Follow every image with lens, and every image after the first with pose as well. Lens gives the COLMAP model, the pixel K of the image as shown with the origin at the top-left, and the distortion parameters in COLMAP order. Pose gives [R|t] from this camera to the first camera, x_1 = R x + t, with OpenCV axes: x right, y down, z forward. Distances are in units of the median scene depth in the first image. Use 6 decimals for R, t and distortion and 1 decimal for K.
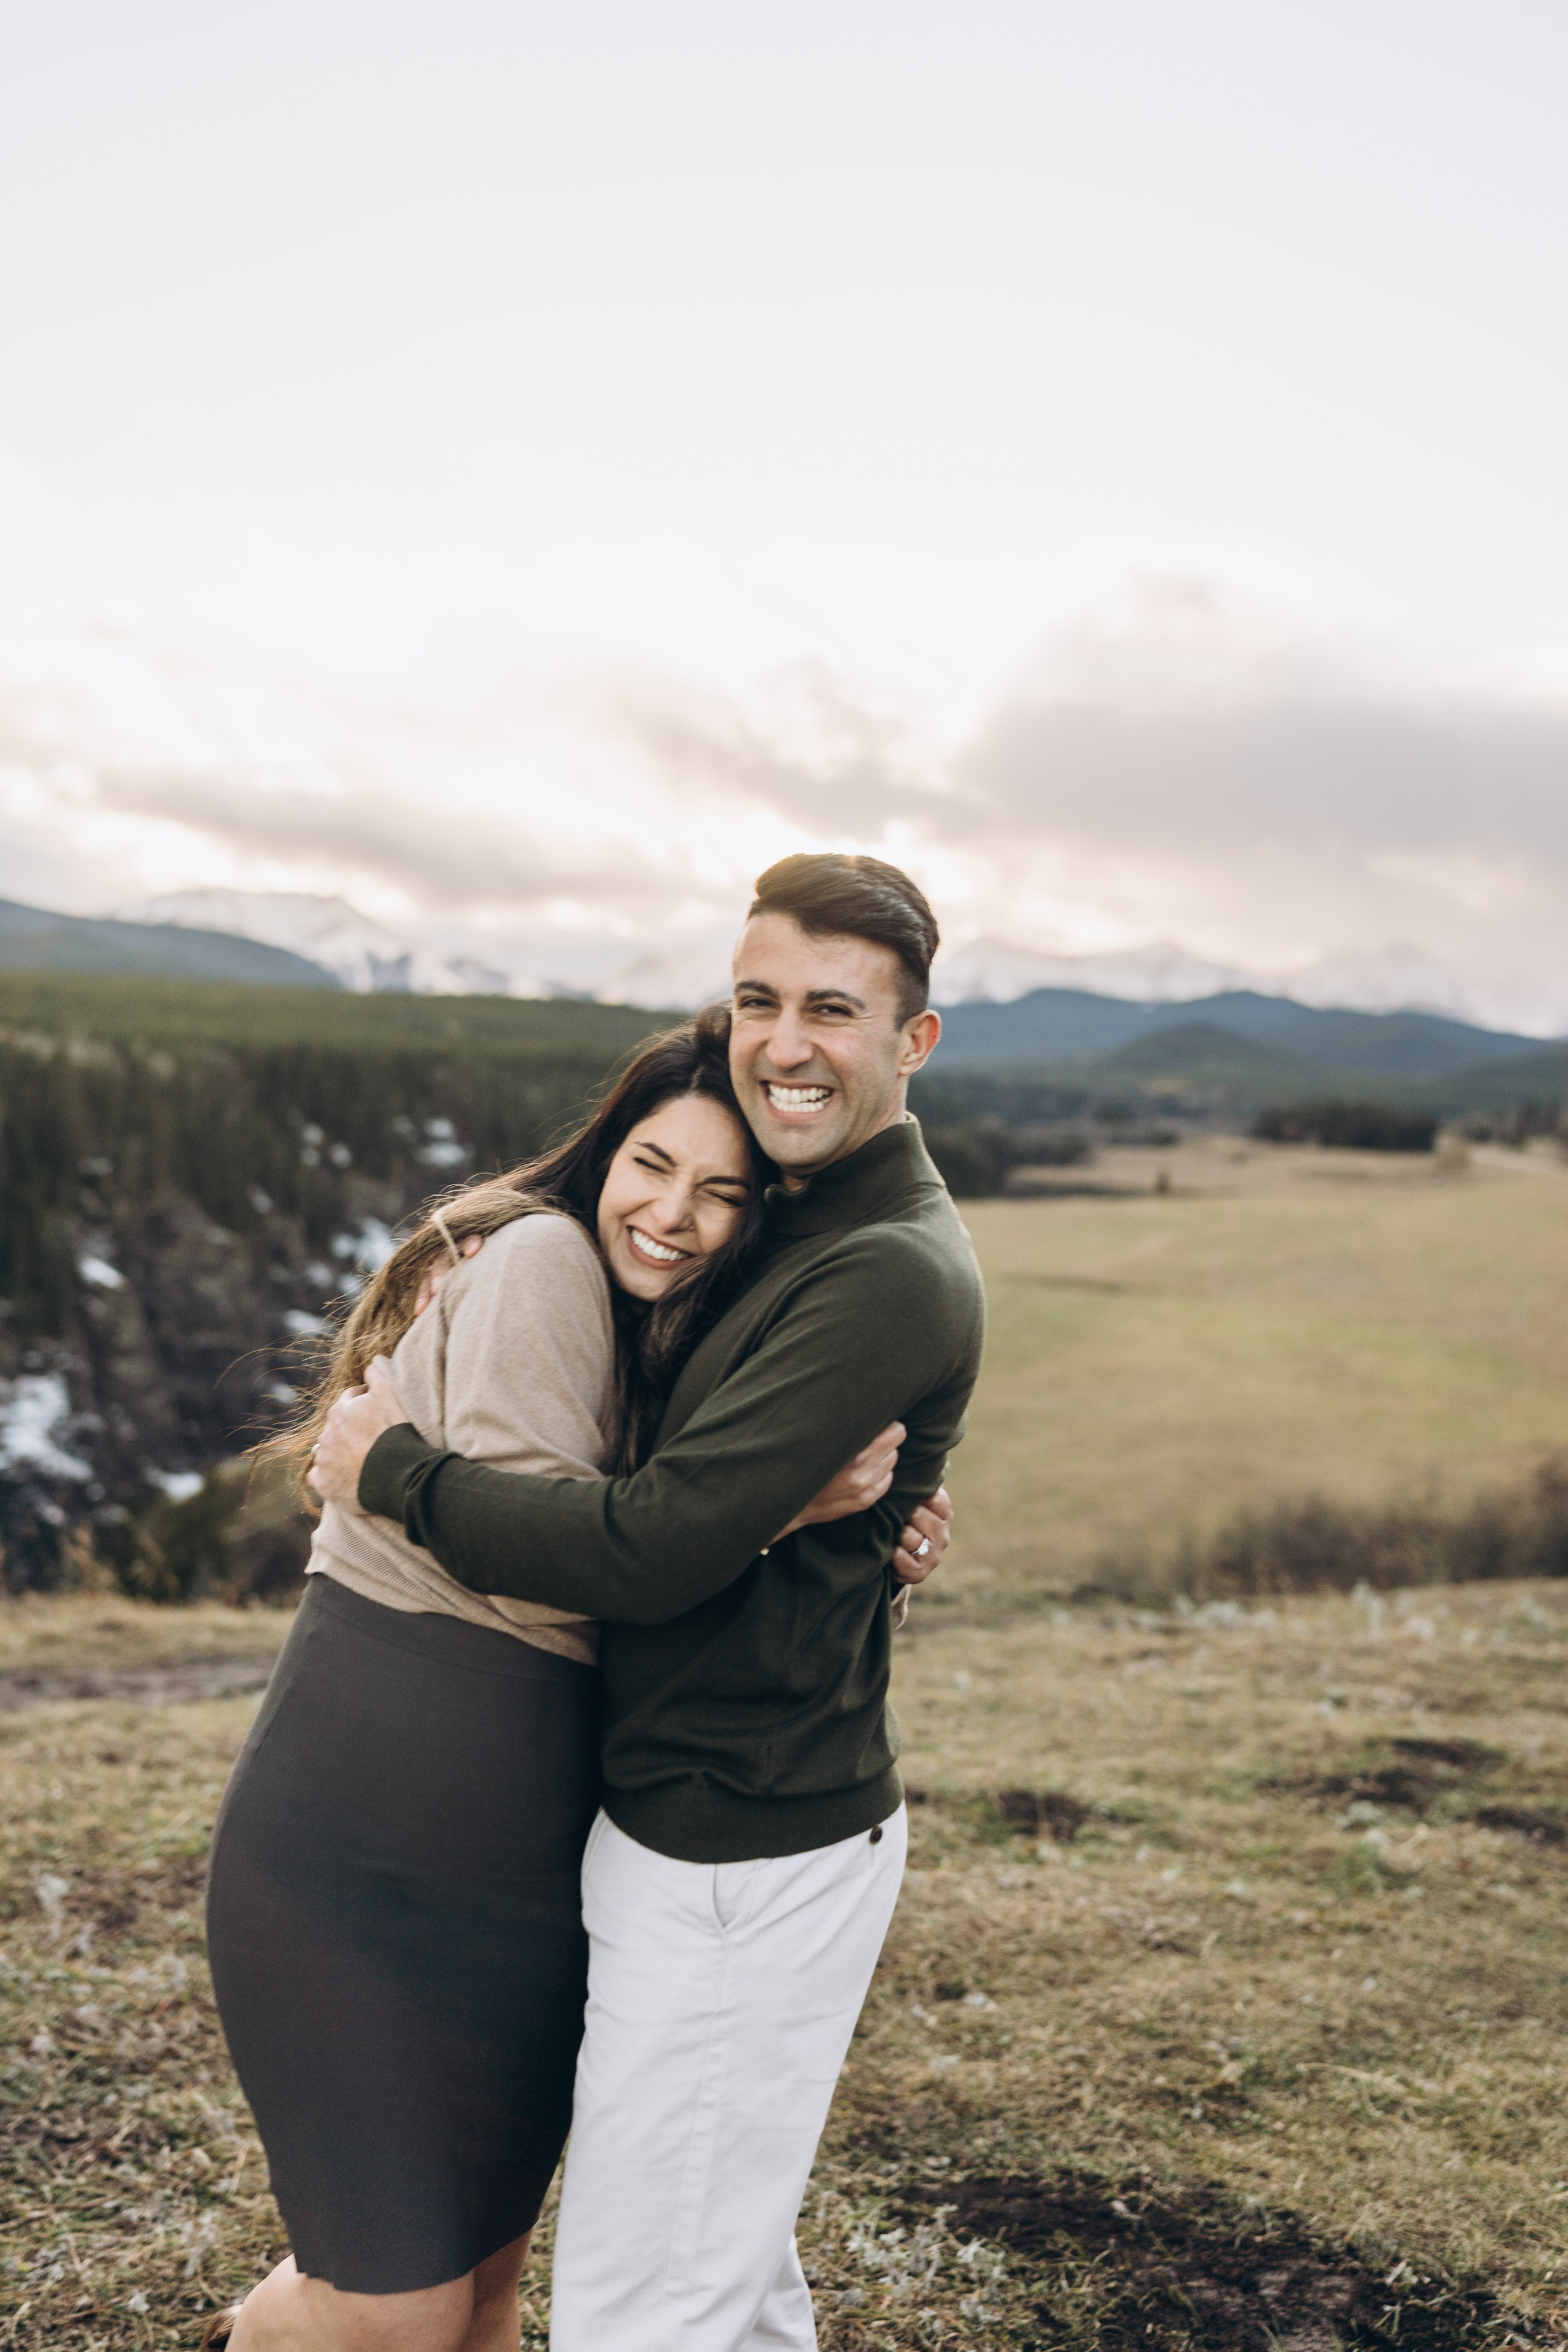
lens RADIAL K [[2175.5, 0, 783.5], [0, 2175.5, 1173.0], [0, 0, 1]] dist [0.005003, -0.049239]
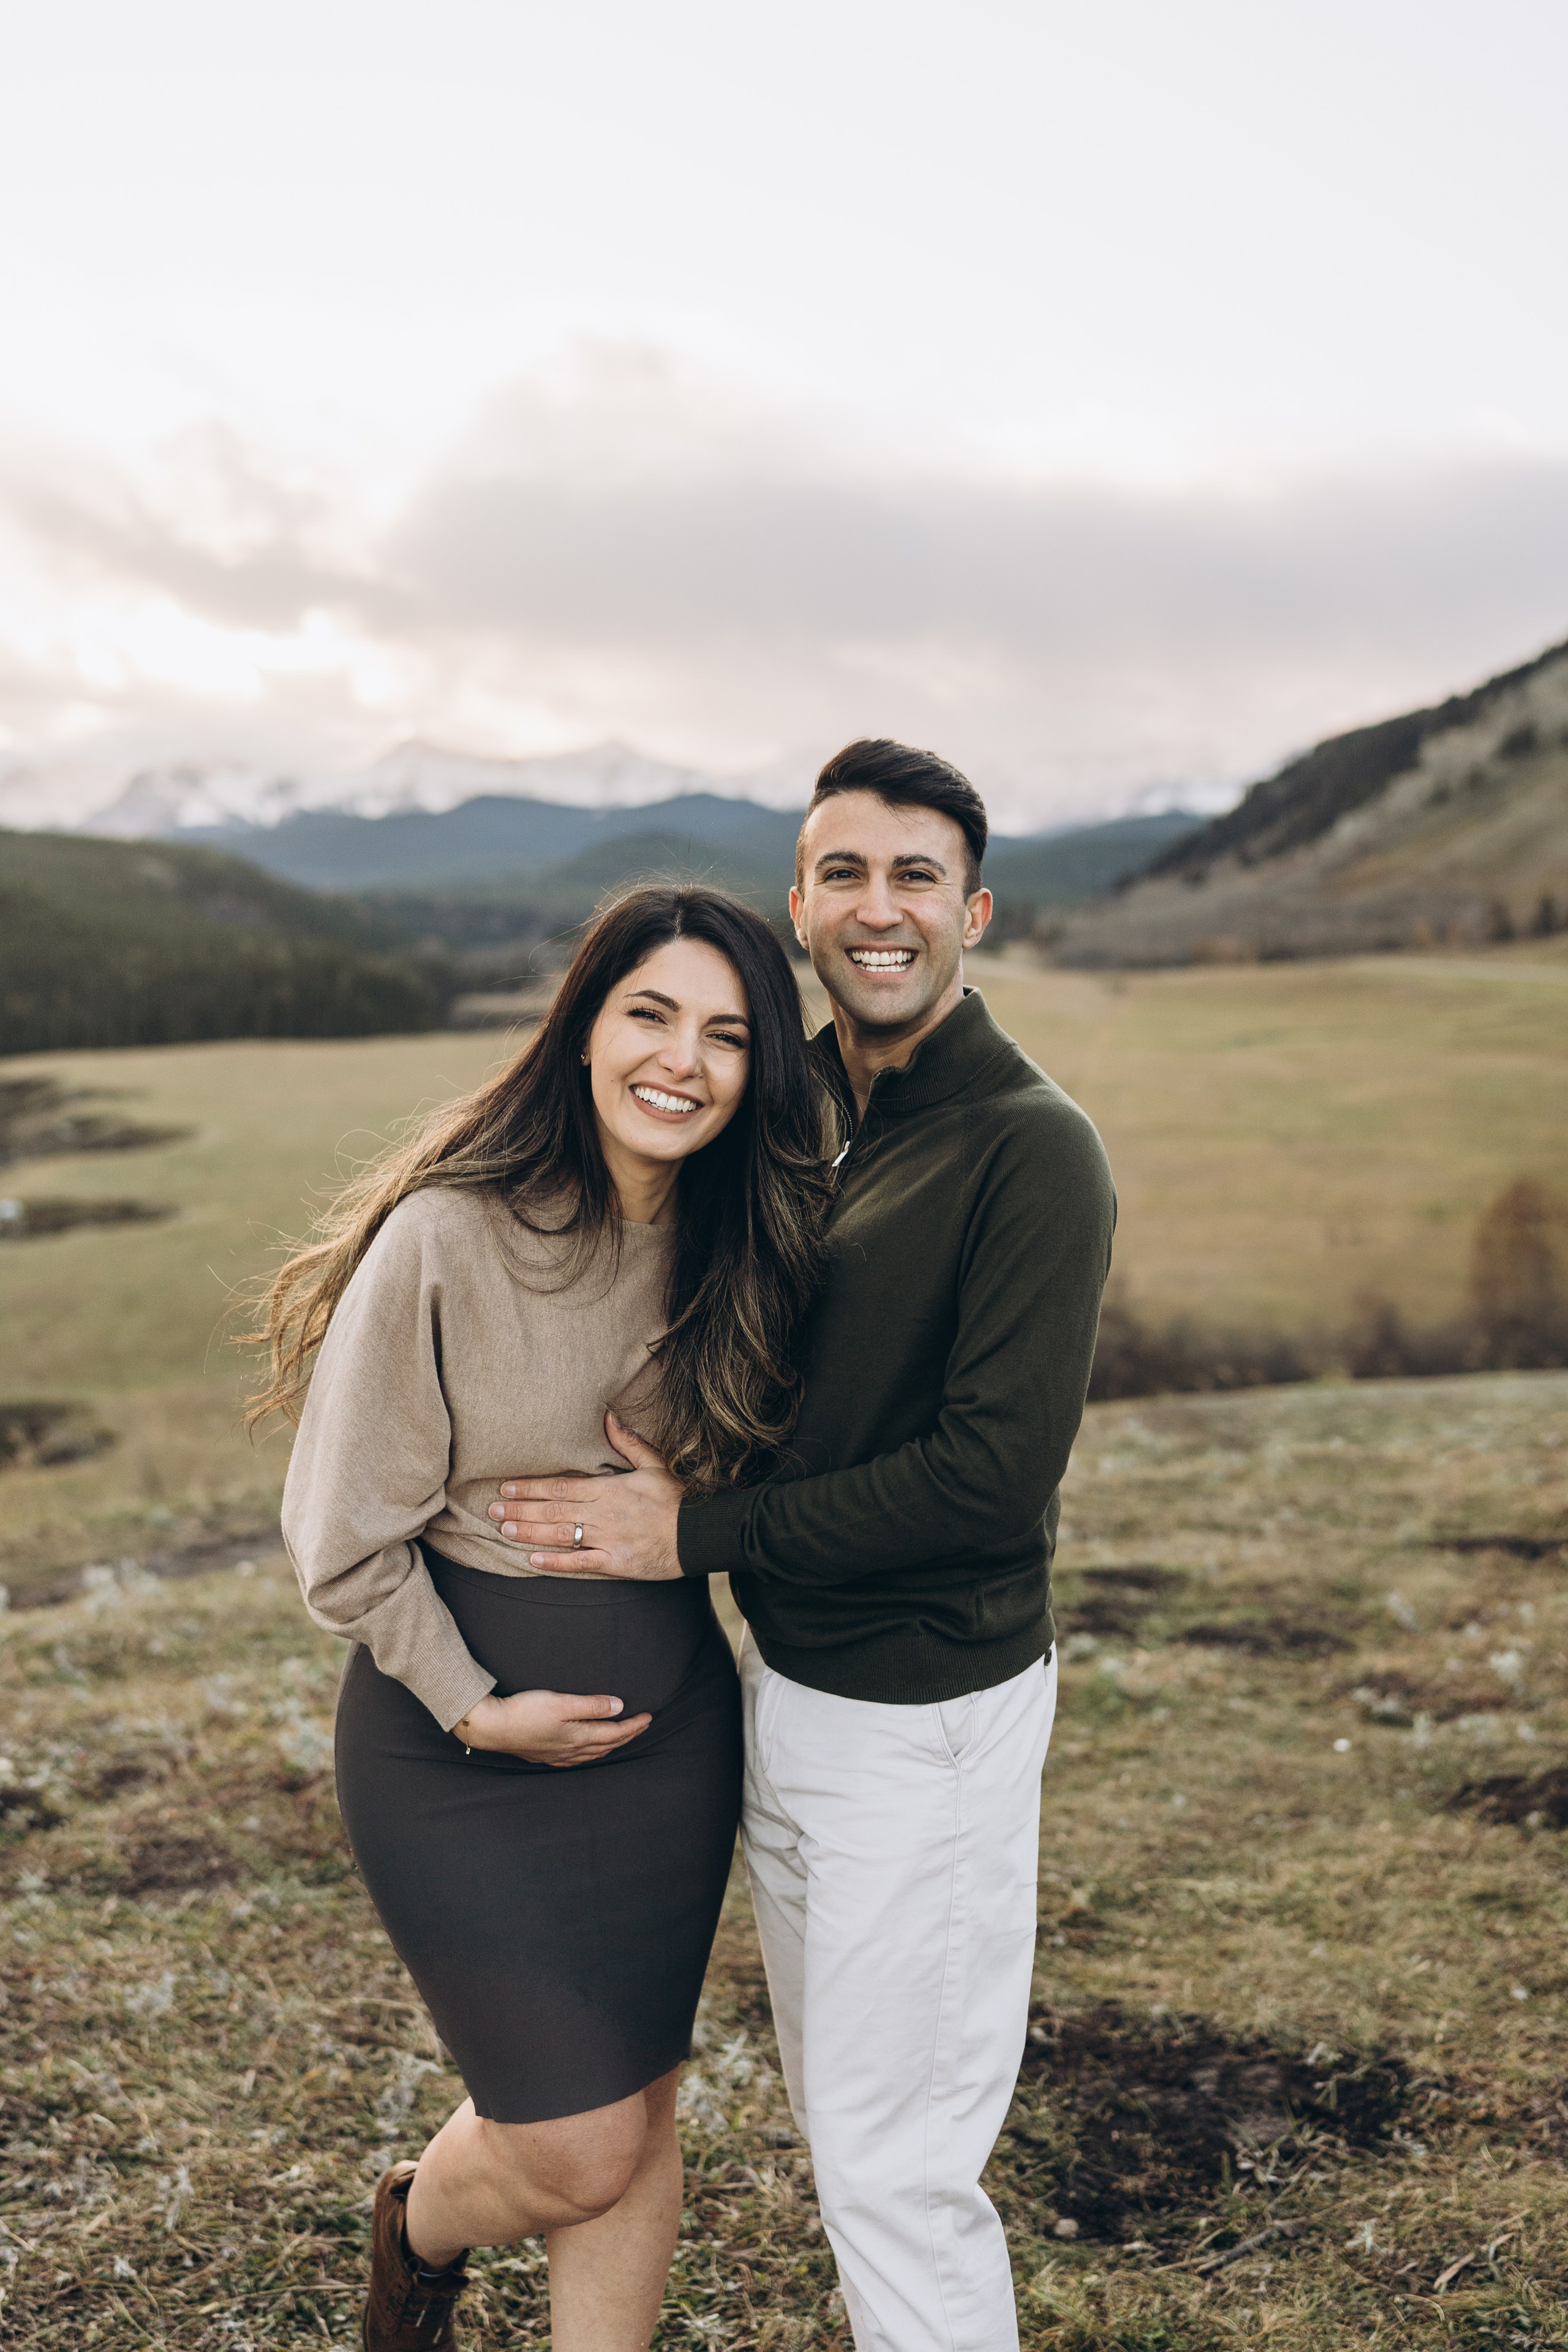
lens RADIAL K [[2430.3, 0, 785.8], [0, 2430.3, 1041.6], [0, 0, 1]] dist [0.009510, -0.039917]
pose [[0.970061, -0.046710, 0.238329, -0.179260], [0.042767, 0.998850, 0.021691, -0.015624], [-0.239068, -0.010849, 0.970942, -0.063240]]
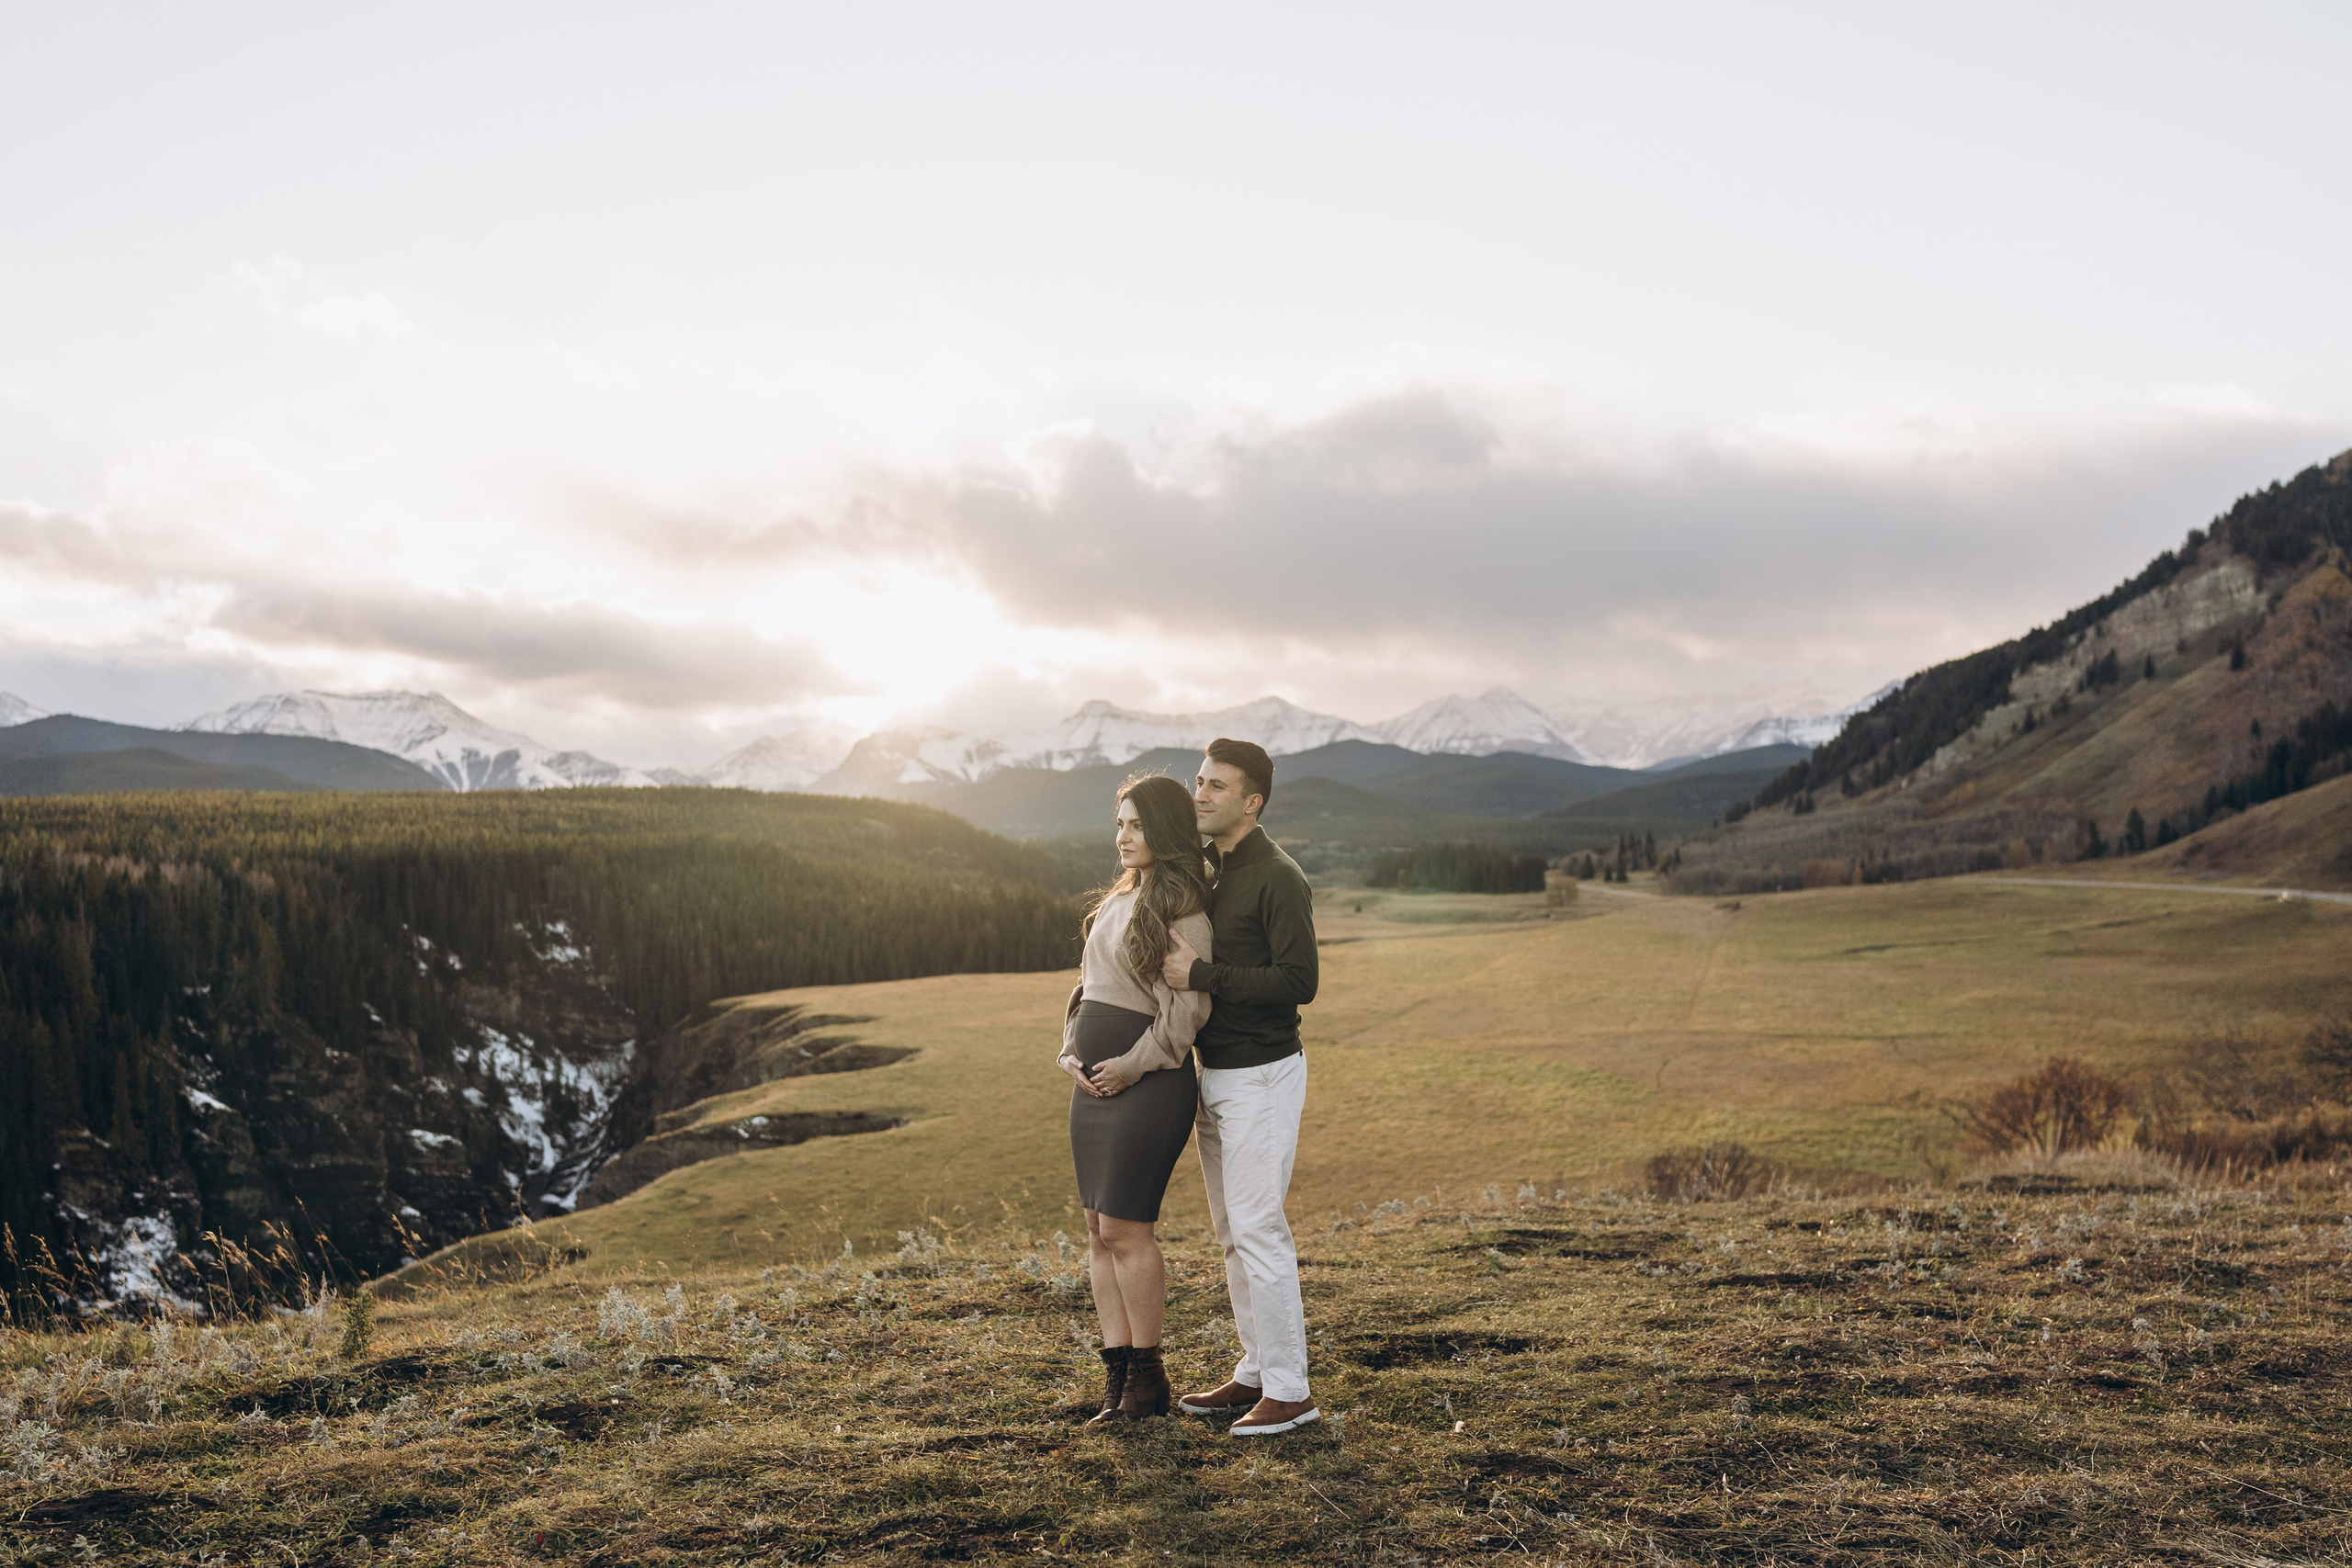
lens RADIAL K [[2189.7, 0, 1182.6], [0, 2189.7, 785.9], [0, 0, 1]] dist [0.002470, -0.019176]
pose [[0.989842, -0.056691, 0.130381, -0.246946], [0.065943, 0.995520, -0.067767, 0.070770], [-0.125955, 0.075676, 0.989145, -0.875487]]
